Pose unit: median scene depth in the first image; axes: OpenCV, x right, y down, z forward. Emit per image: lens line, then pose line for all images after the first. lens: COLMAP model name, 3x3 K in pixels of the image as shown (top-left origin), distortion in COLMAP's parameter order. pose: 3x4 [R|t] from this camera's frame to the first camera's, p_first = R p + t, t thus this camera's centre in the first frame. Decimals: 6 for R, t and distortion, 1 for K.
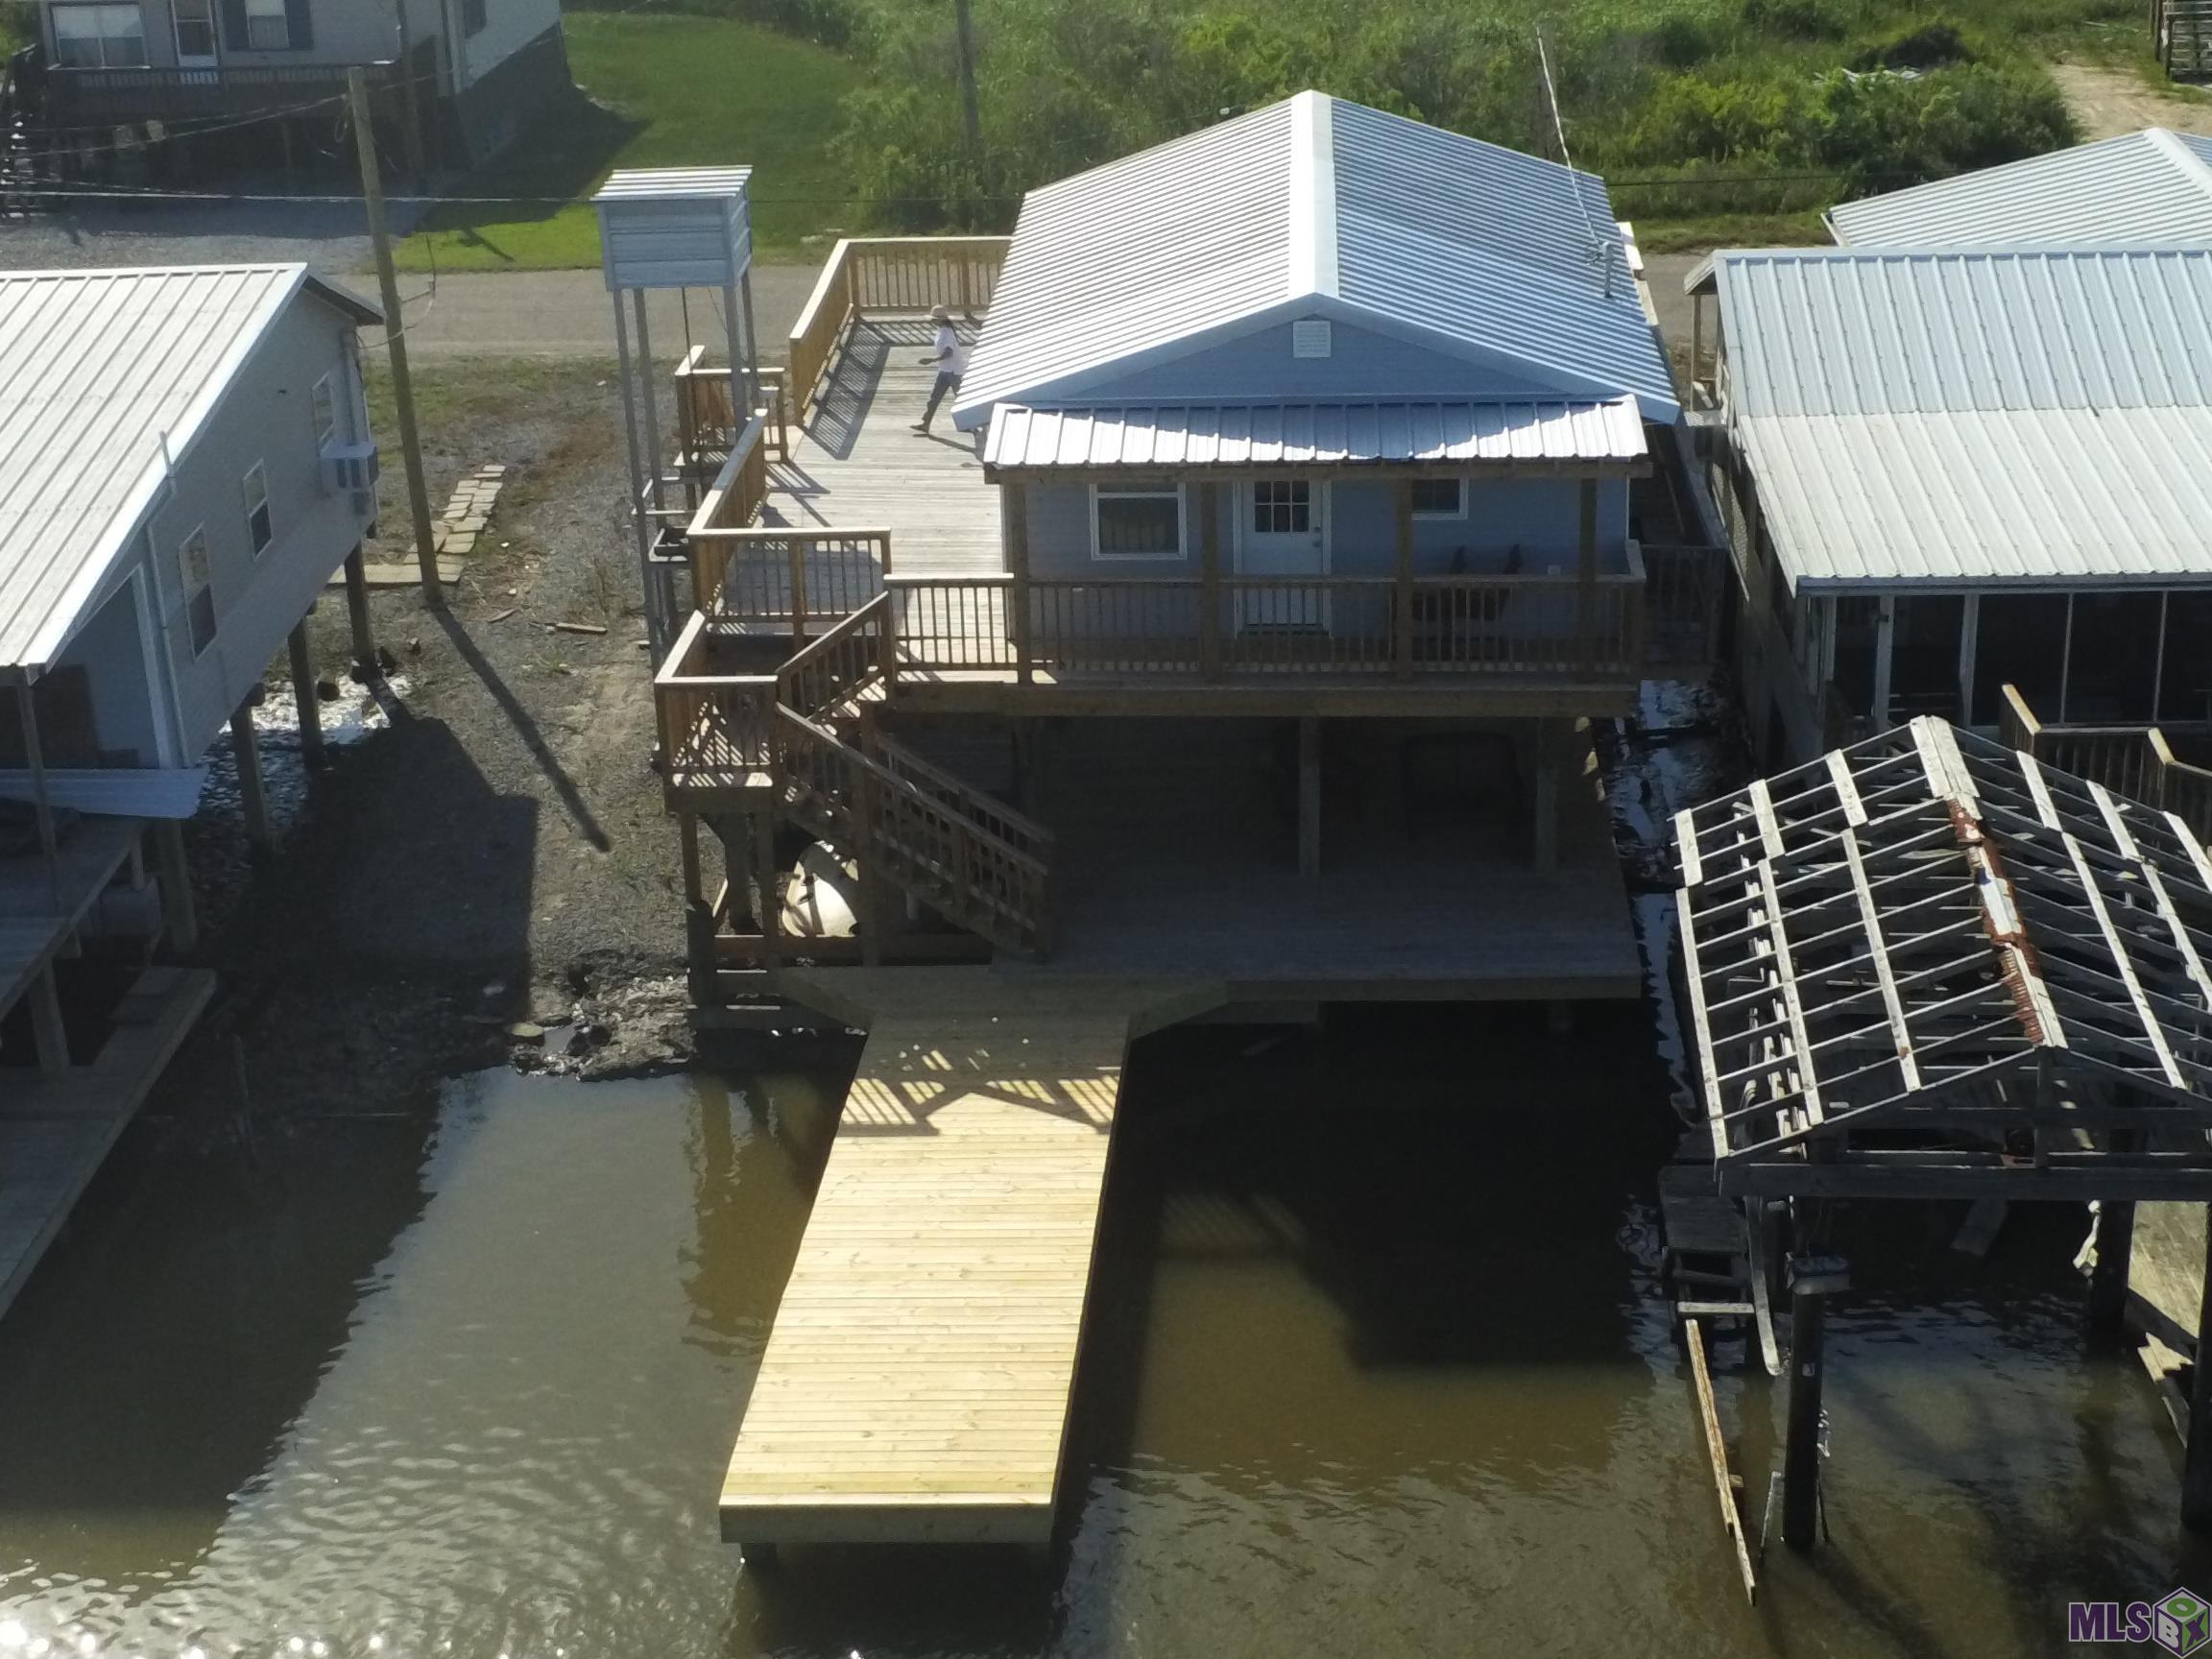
lens RADIAL K [[3740.7, 0, 1107.1], [0, 3740.7, 829.0], [0, 0, 1]] dist [0.030636, 0.000000]
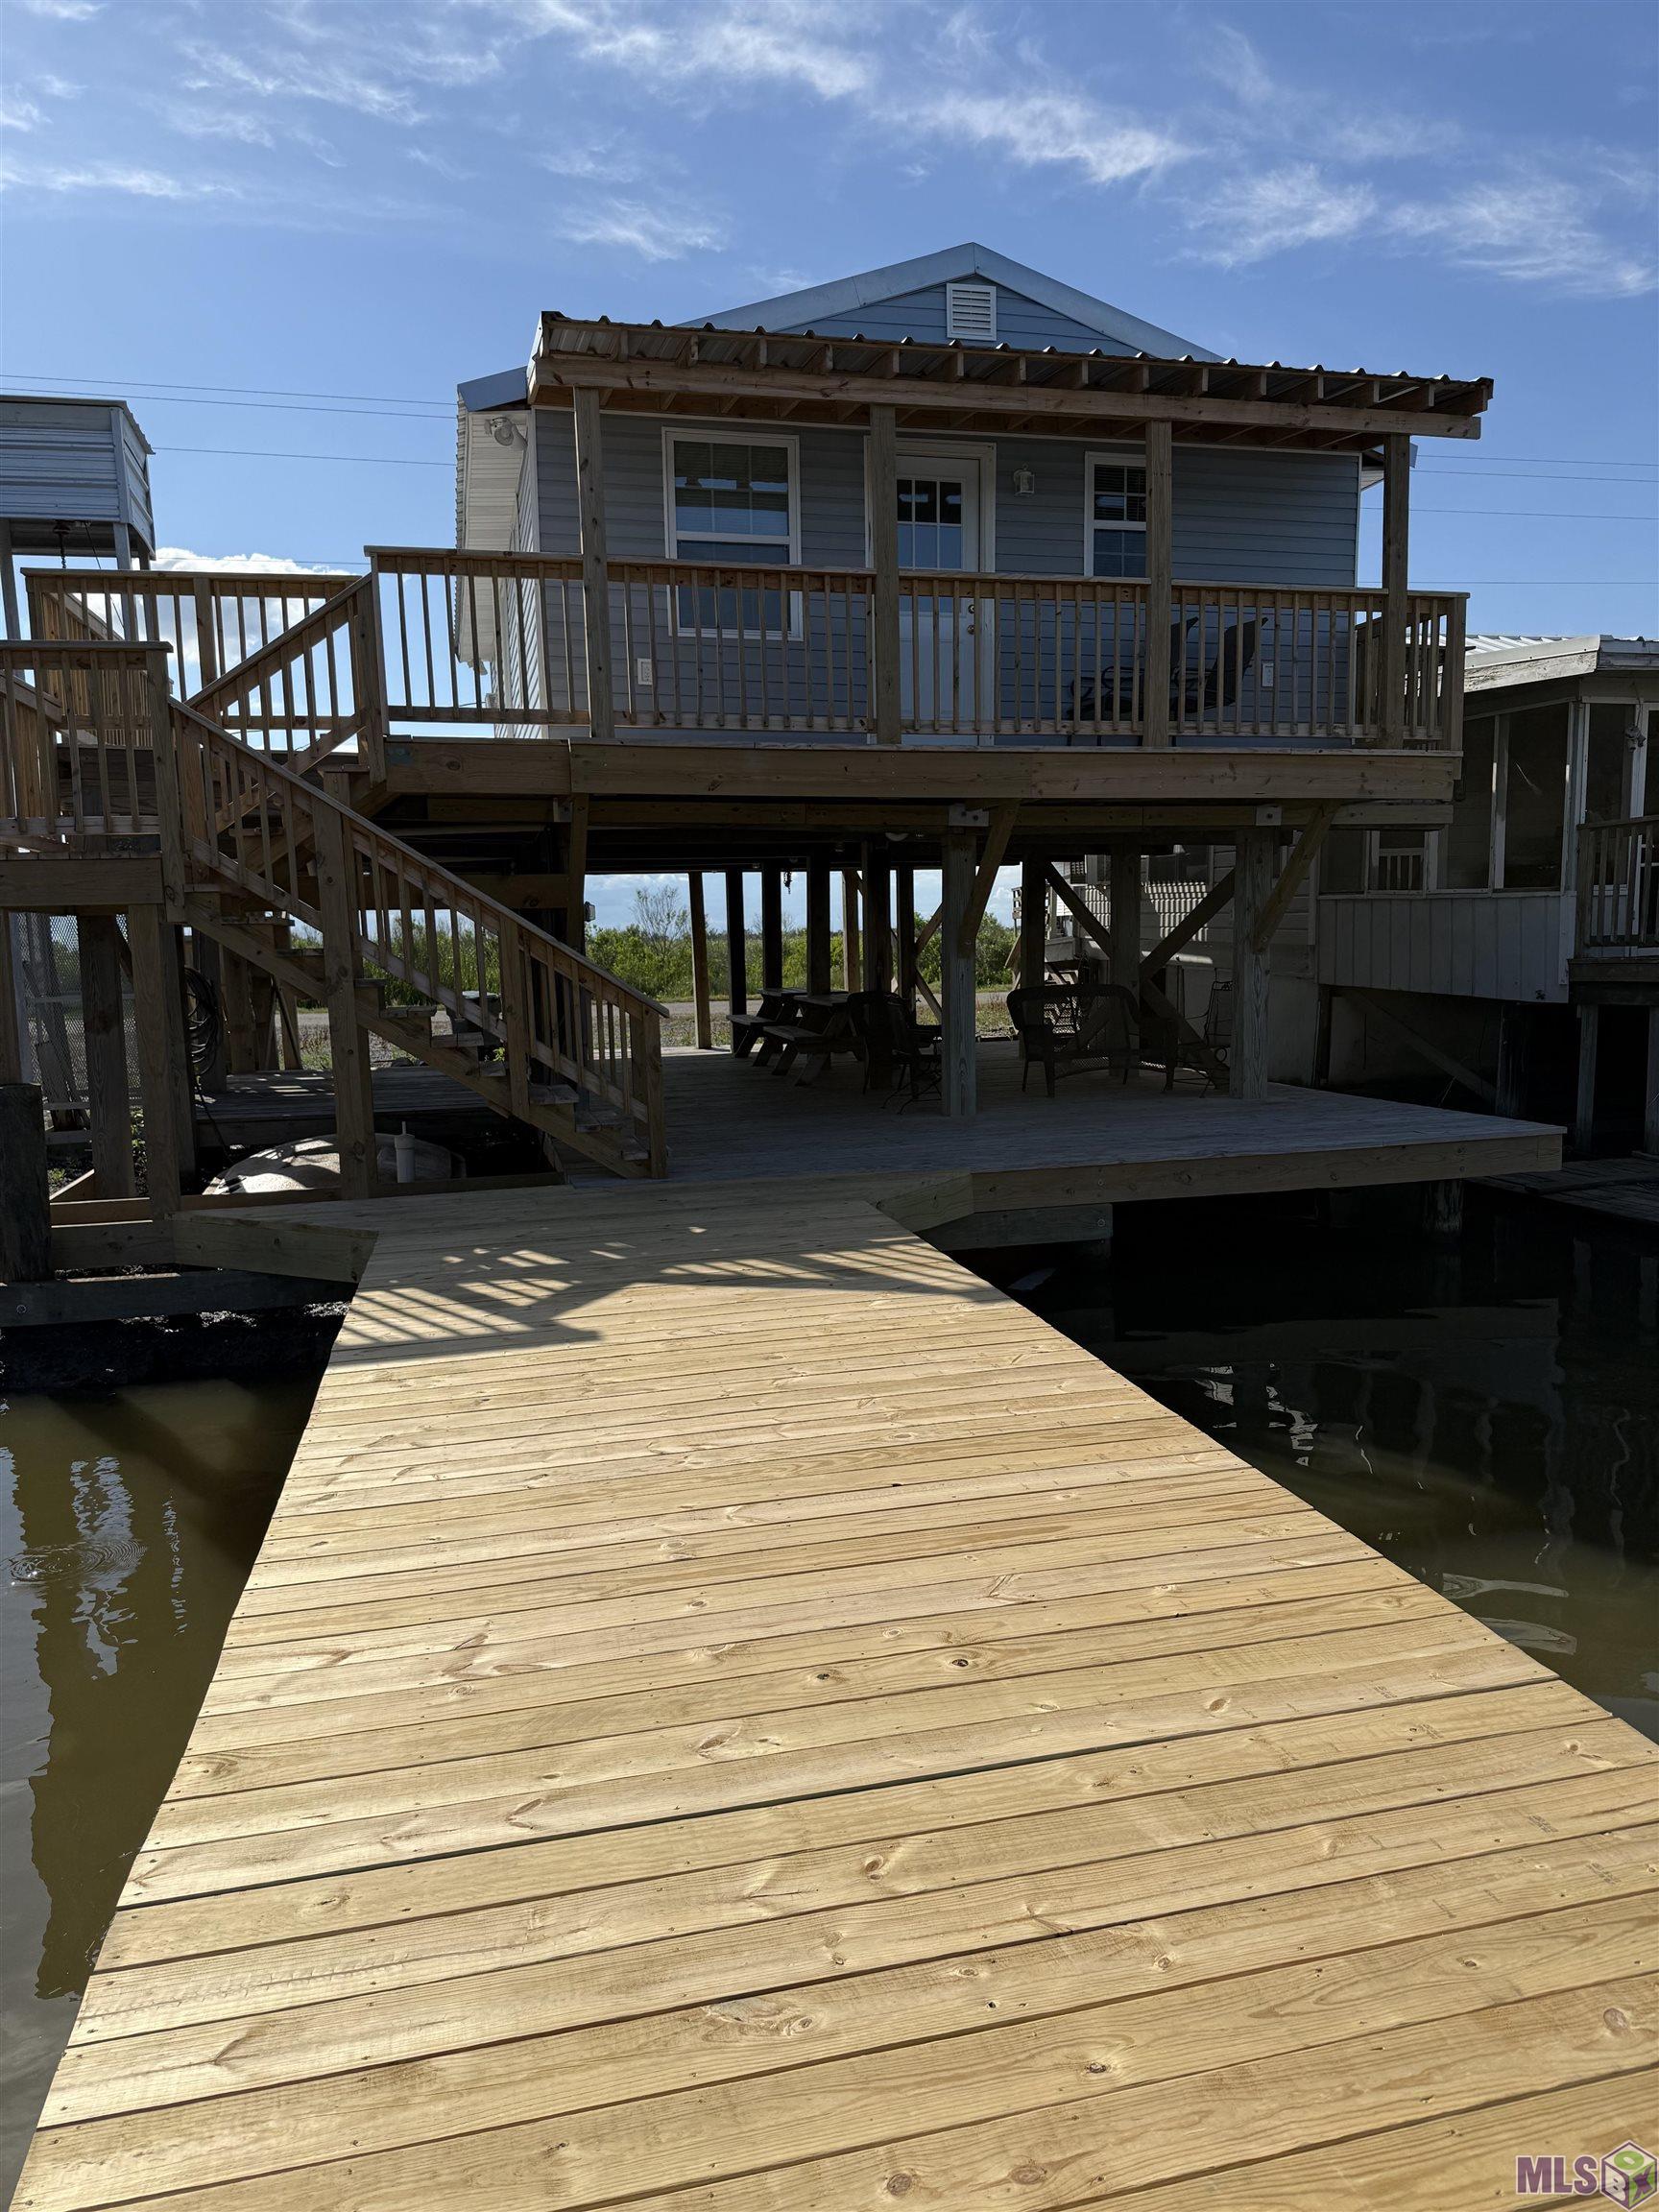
lens RADIAL K [[1570.7, 0, 827.3], [0, 1570.7, 1111.2], [0, 0, 1]] dist [-0.000209, -0.000682]
pose [[0.961938, -0.028422, 0.271785, -0.063897], [0.100976, 0.961155, -0.256876, 0.099969], [-0.253926, 0.274543, 0.927441, 0.813171]]
